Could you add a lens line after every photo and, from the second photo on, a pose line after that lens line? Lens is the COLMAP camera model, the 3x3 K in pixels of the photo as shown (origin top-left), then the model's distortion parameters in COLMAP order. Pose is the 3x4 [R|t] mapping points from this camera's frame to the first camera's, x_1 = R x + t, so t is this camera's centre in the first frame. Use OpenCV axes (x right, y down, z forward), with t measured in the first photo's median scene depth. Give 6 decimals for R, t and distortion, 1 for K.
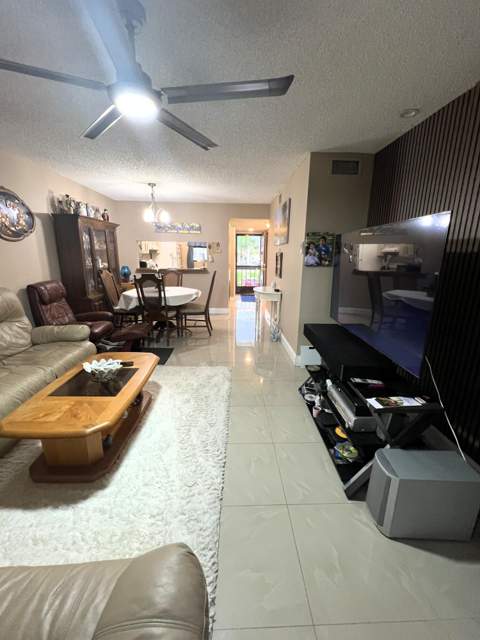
lens RADIAL K [[264.8, 0, 240.0], [0, 264.8, 320.0], [0, 0, 1]] dist [-0.000808, -0.000732]
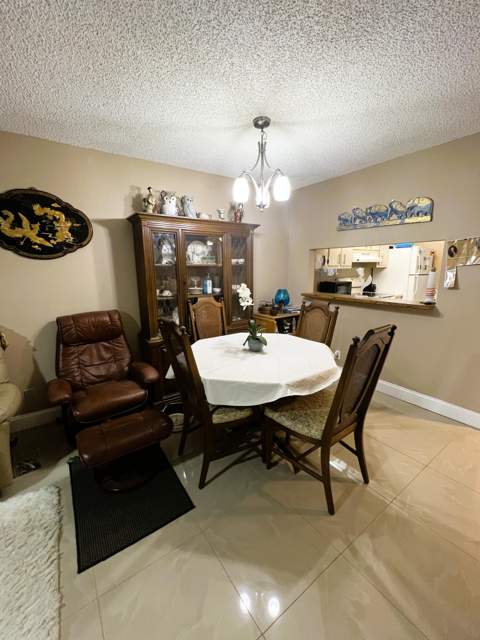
lens RADIAL K [[264.8, 0, 240.0], [0, 264.8, 320.0], [0, 0, 1]] dist [-0.000808, -0.000732]
pose [[0.555208, 0.144621, -0.819042, 0.069714], [-0.183937, 0.981733, 0.048661, -0.193063], [0.811117, 0.123635, 0.571667, 0.753327]]
